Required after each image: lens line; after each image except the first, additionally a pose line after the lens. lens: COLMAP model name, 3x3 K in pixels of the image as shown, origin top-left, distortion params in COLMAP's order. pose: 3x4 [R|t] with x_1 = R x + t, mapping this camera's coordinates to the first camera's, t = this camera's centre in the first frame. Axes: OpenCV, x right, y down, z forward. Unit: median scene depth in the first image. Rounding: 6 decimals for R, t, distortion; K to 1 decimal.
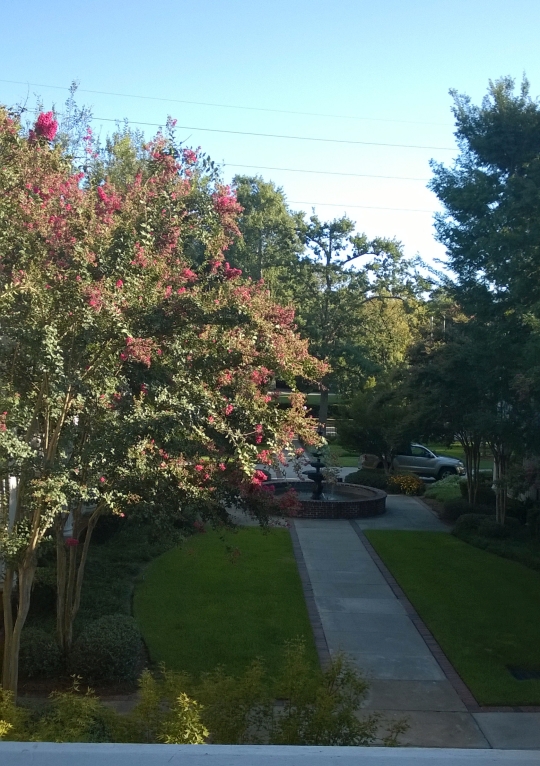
lens RADIAL K [[548.1, 0, 269.7], [0, 548.1, 383.5], [0, 0, 1]] dist [-0.007020, -0.006107]
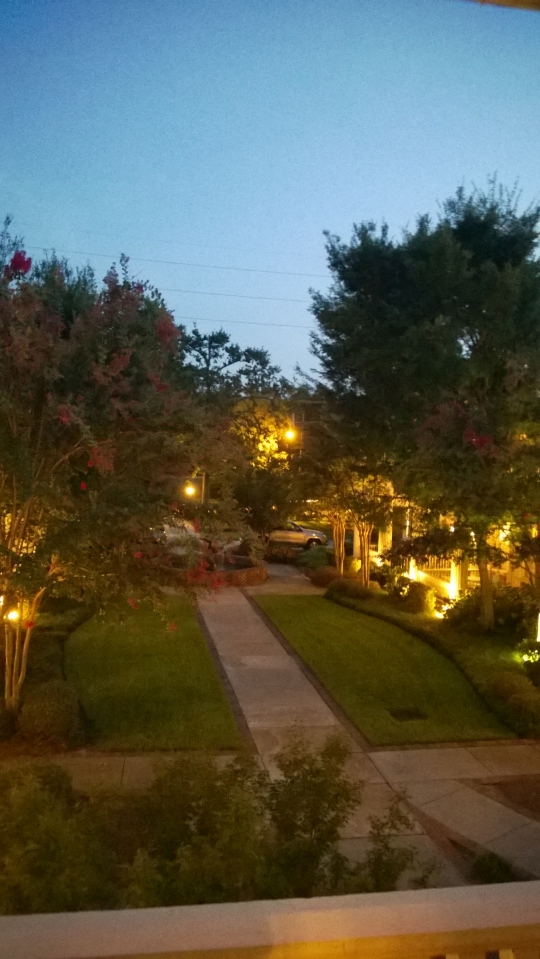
lens RADIAL K [[465.1, 0, 270.1], [0, 465.1, 479.2], [0, 0, 1]] dist [-0.002893, -0.000941]
pose [[0.997581, -0.010333, 0.068746, 0.139319], [0.011562, 0.999780, -0.017492, 0.032707], [-0.068550, 0.018244, 0.997481, -0.012085]]
